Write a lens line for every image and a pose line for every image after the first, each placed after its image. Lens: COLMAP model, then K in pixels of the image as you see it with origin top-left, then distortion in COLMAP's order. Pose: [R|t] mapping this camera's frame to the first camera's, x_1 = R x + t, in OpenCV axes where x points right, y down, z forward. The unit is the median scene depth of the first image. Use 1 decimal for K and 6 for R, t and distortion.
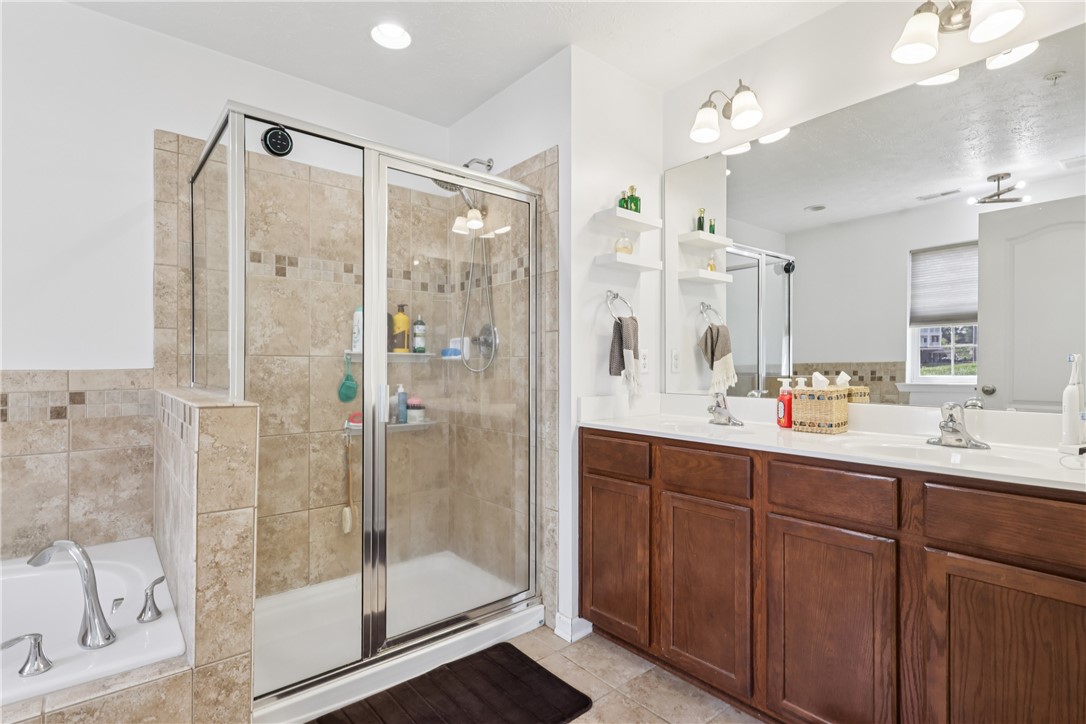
lens RADIAL K [[516.4, 0, 537.9], [0, 516.4, 363.9], [0, 0, 1]] dist [0.002620, 0.000099]
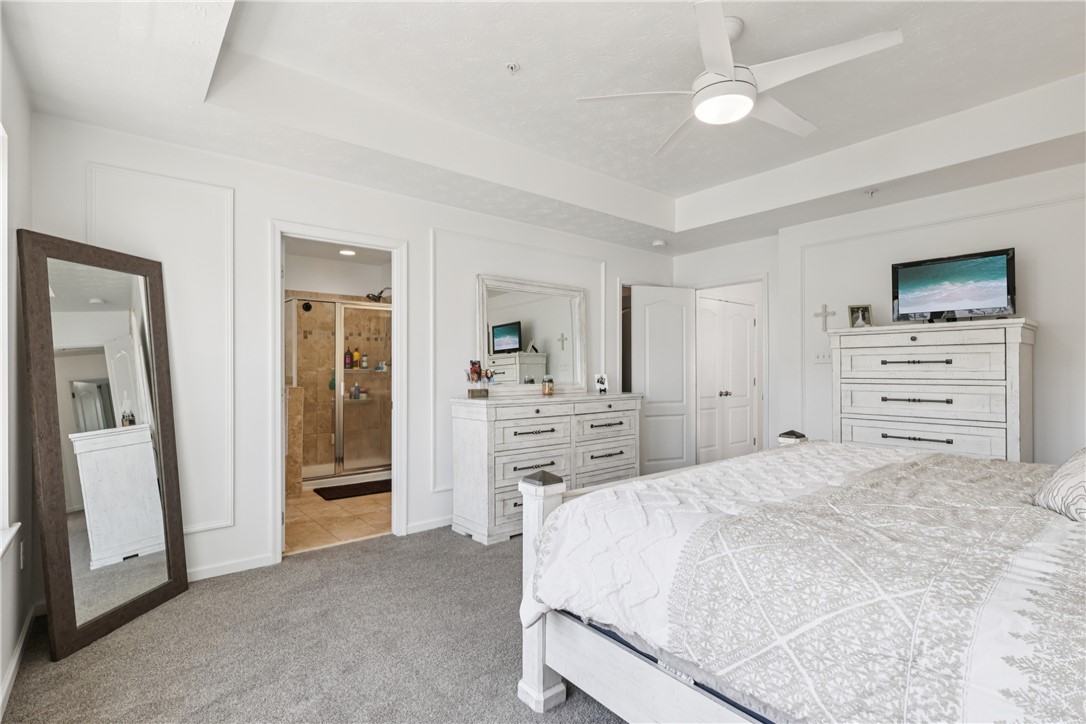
lens RADIAL K [[516.4, 0, 546.3], [0, 516.4, 365.2], [0, 0, 1]] dist [0.002620, 0.000099]
pose [[0.999973, -0.002535, 0.006850, 0.607893], [0.002559, 0.999991, -0.003404, -0.029469], [-0.006842, 0.003422, 0.999971, -1.411114]]
